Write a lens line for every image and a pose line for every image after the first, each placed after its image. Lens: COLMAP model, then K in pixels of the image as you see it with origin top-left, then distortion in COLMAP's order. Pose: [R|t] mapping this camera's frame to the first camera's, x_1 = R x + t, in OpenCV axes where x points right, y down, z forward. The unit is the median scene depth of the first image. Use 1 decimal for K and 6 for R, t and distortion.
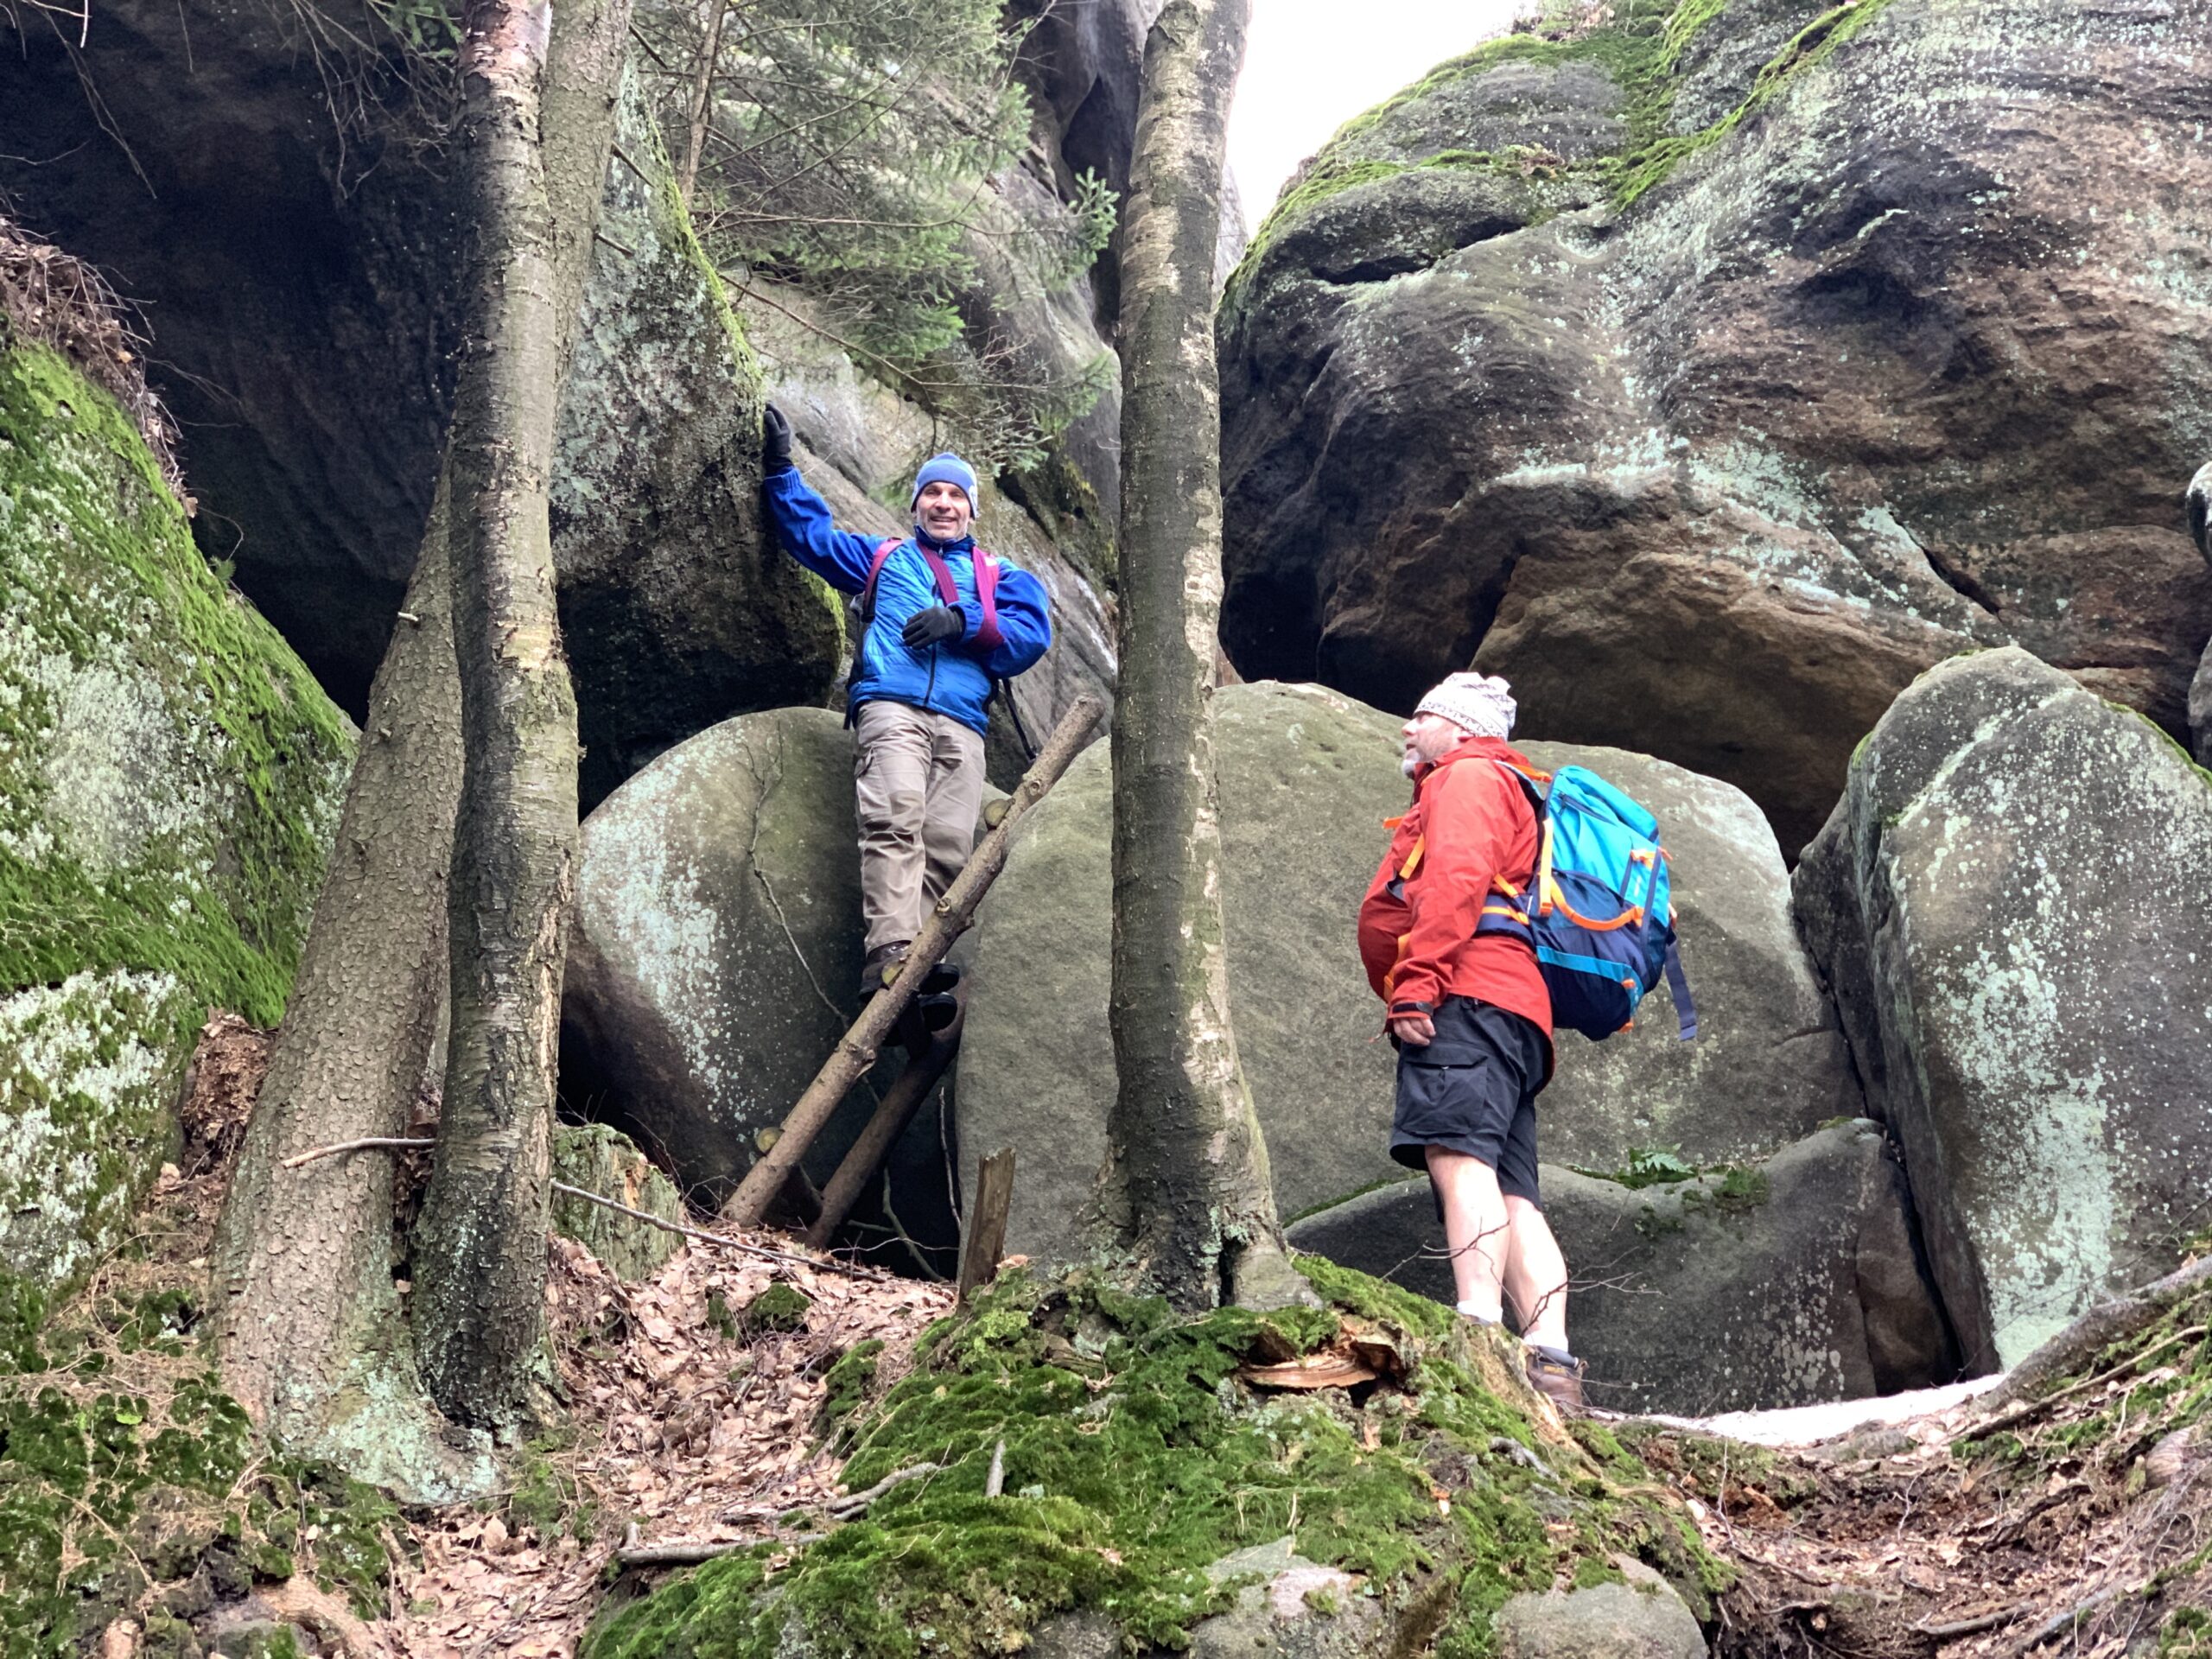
lens RADIAL K [[3338.8, 0, 1106.0], [0, 3338.8, 829.5], [0, 0, 1]] dist [0.135195, -0.773175]
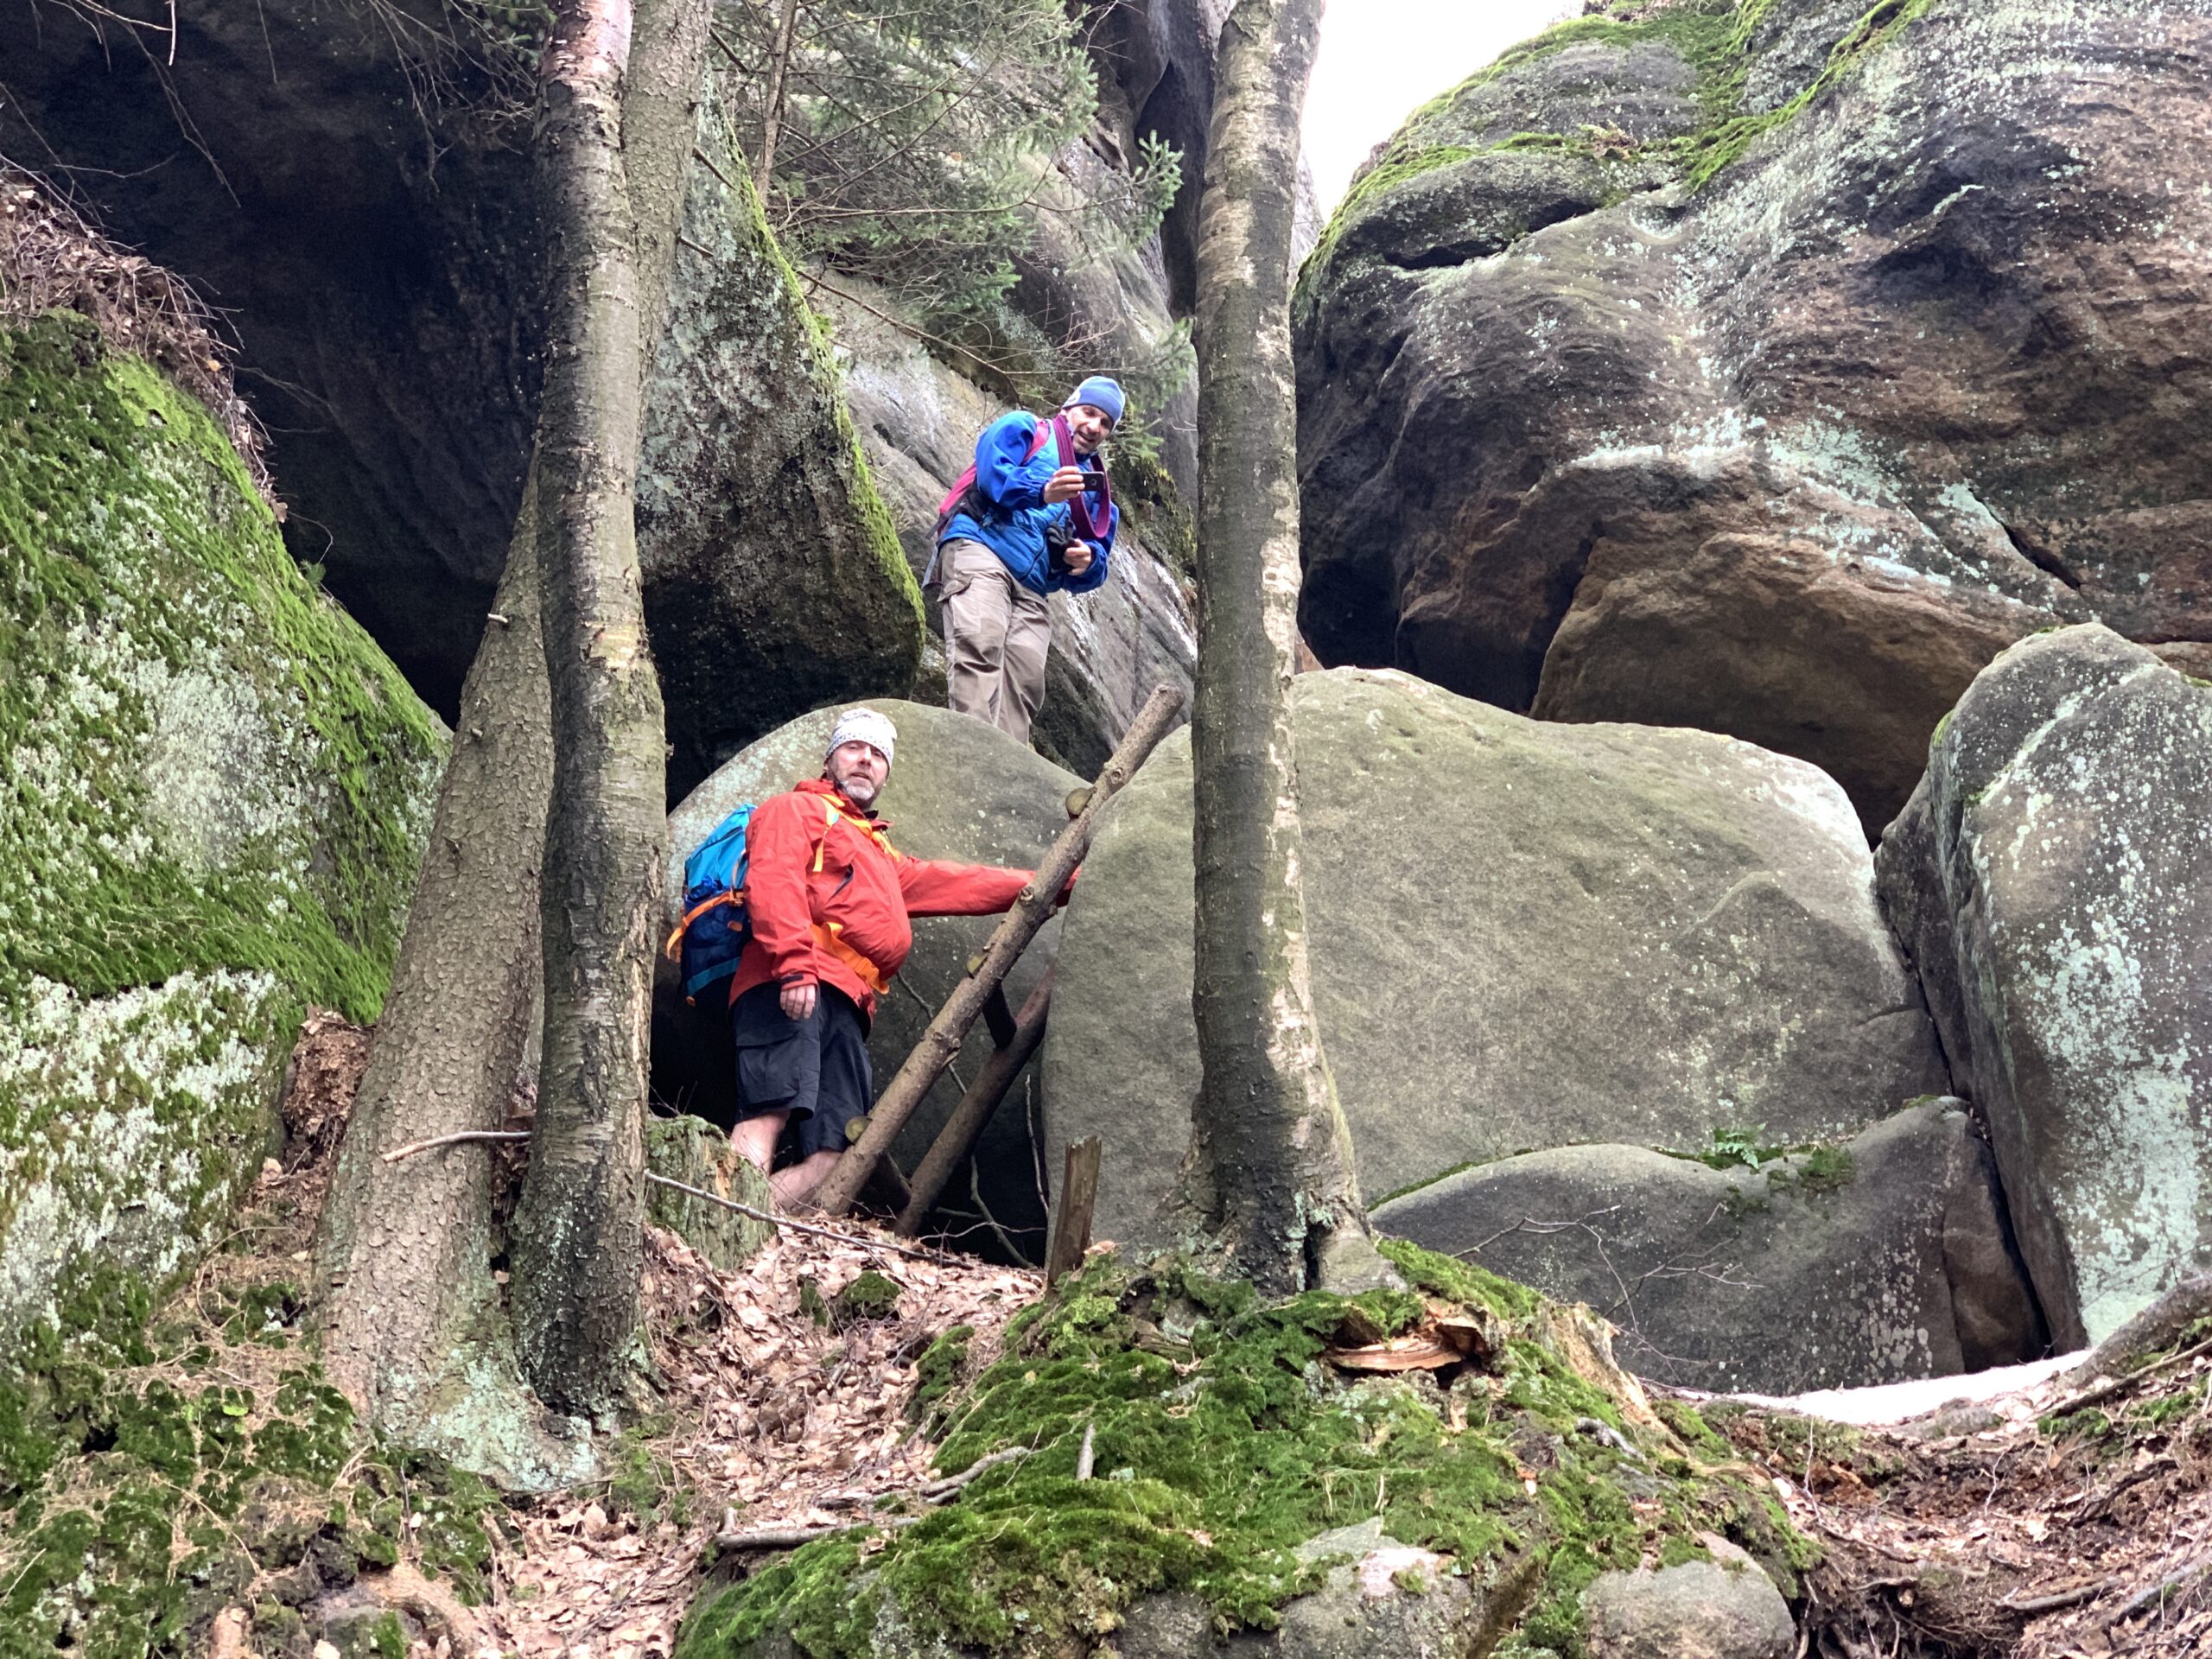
lens RADIAL K [[3339.8, 0, 1085.9], [0, 3339.8, 840.9], [0, 0, 1]] dist [0.139737, -0.787353]
pose [[0.999453, -0.013029, -0.030385, 0.000184], [0.013277, 0.999880, 0.007984, -0.001660], [0.030278, -0.008383, 0.999506, -0.008625]]
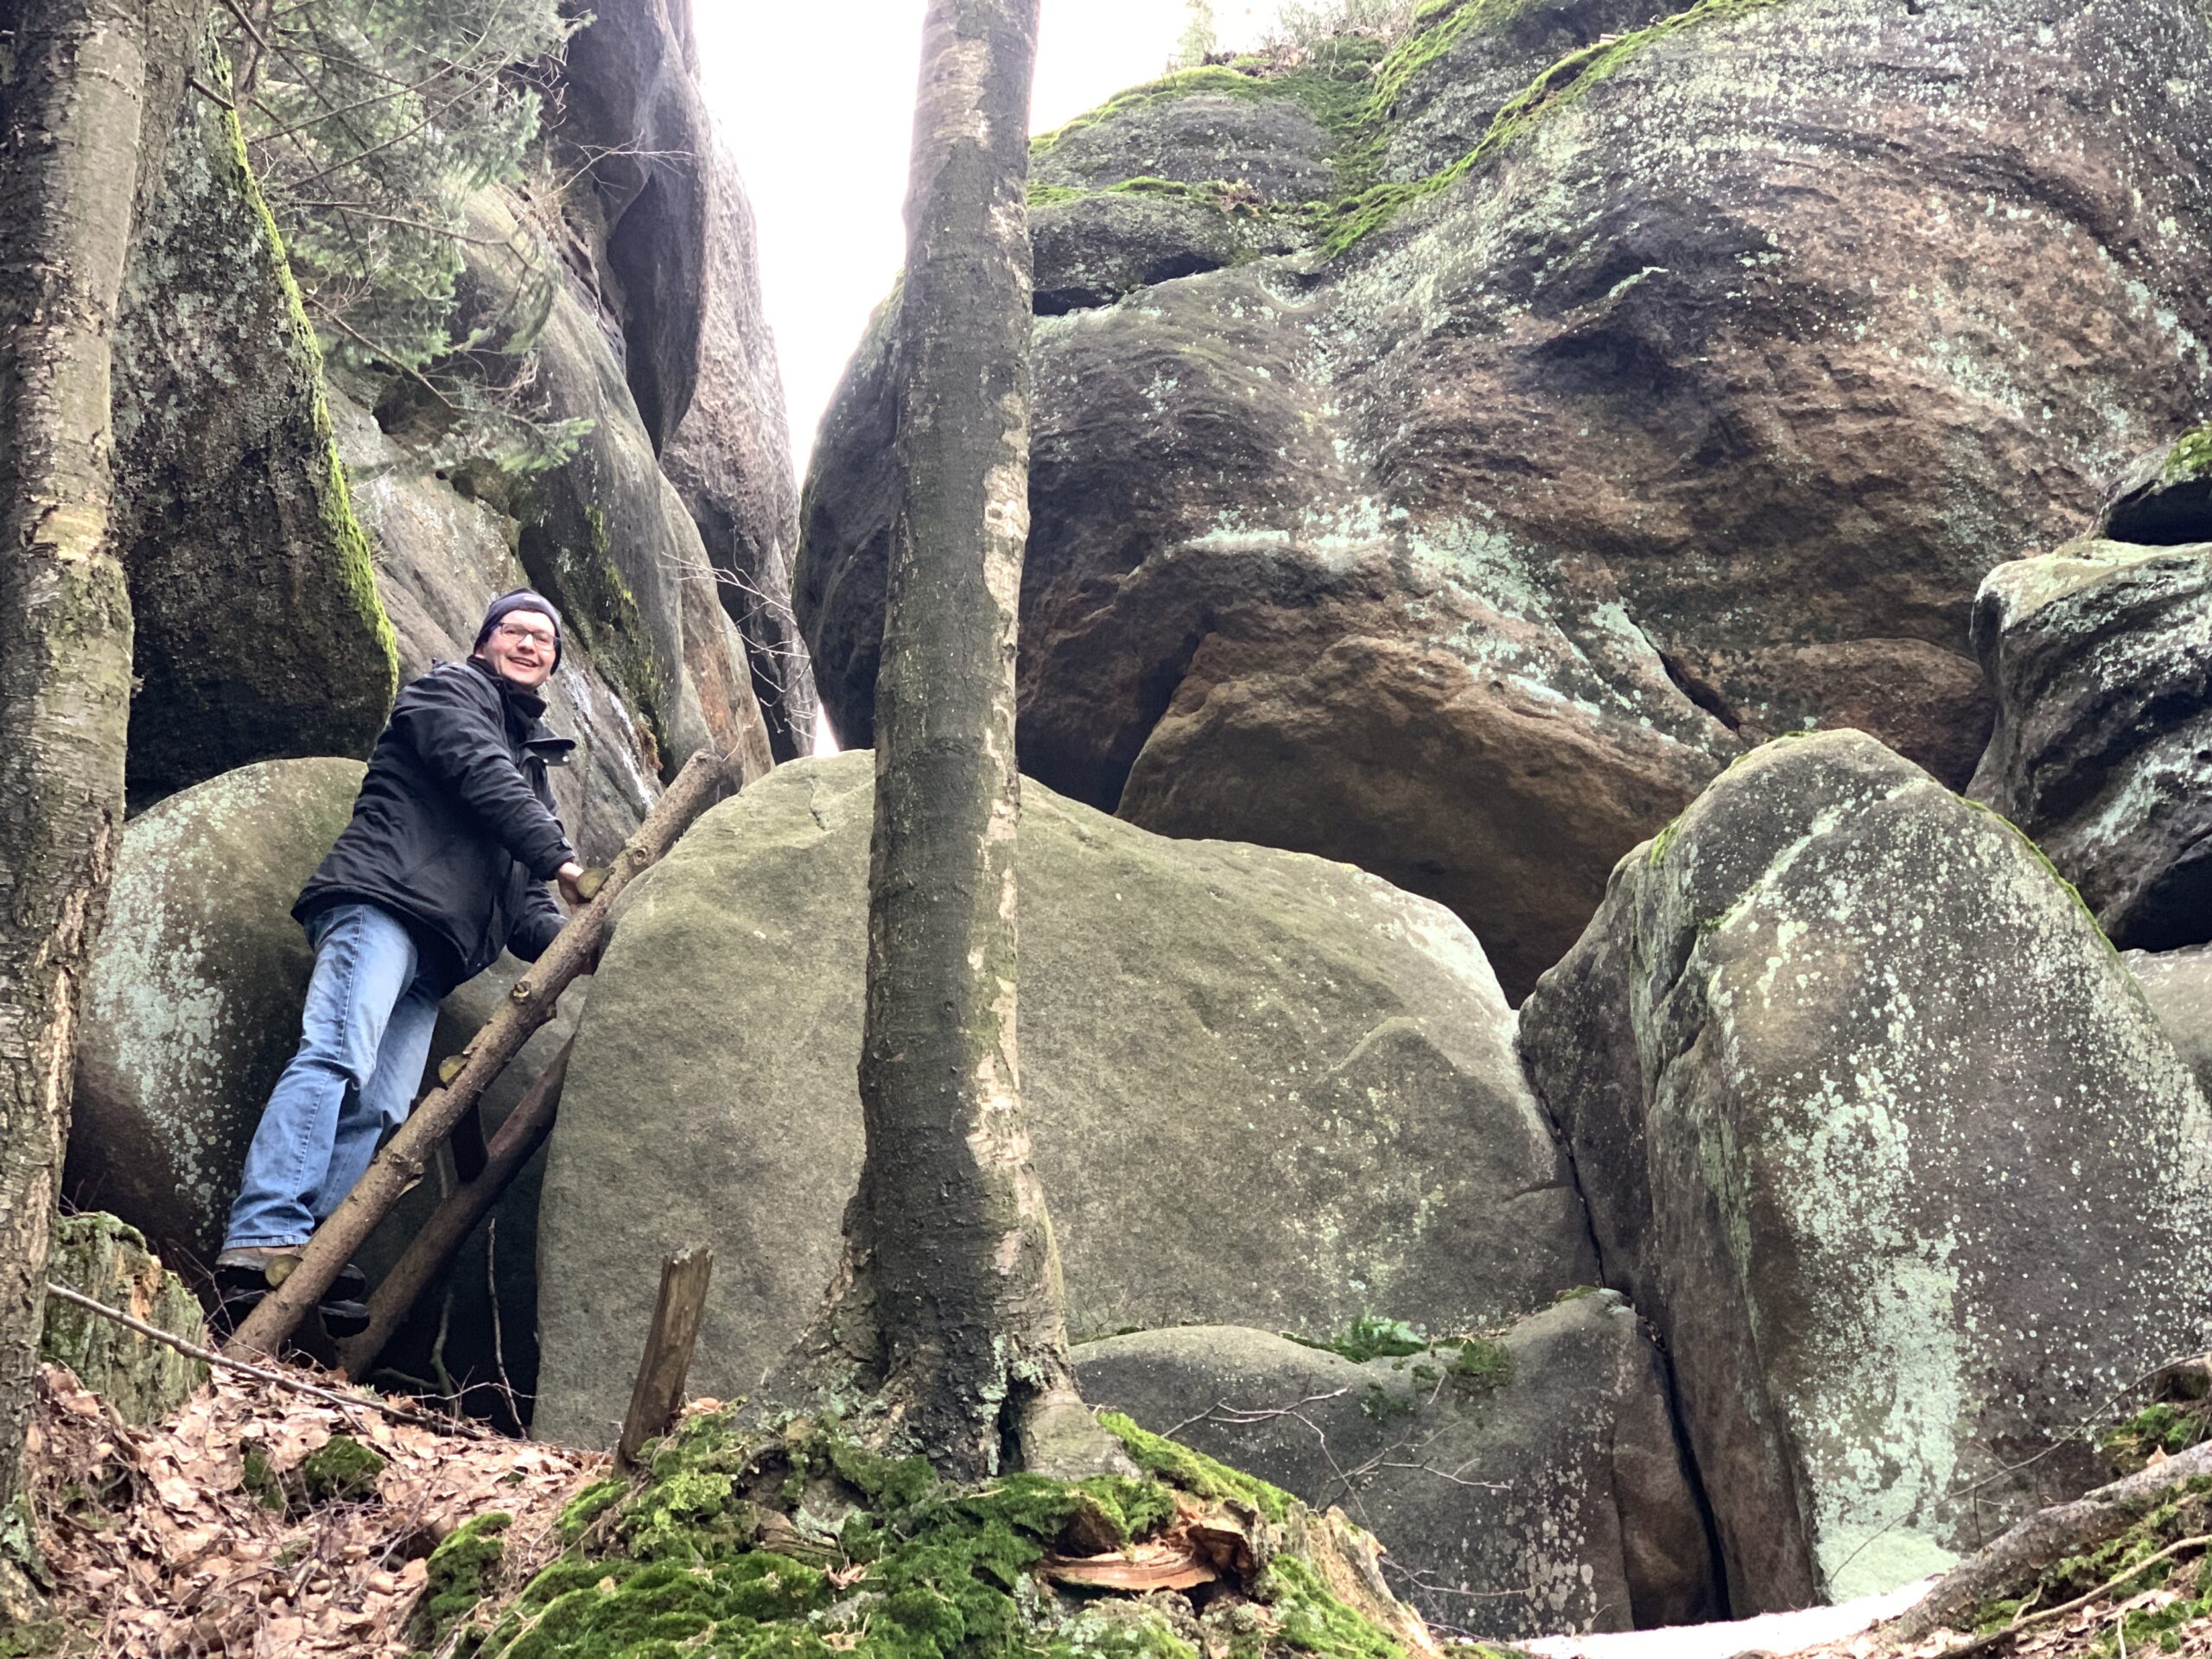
lens RADIAL K [[3276.1, 0, 1109.3], [0, 3276.1, 811.9], [0, 0, 1]] dist [0.129444, -0.493111]
pose [[0.983155, 0.062648, 0.171701, -0.058814], [-0.049948, 0.995755, -0.077317, 0.041721], [-0.175816, 0.067439, 0.982110, 0.221120]]
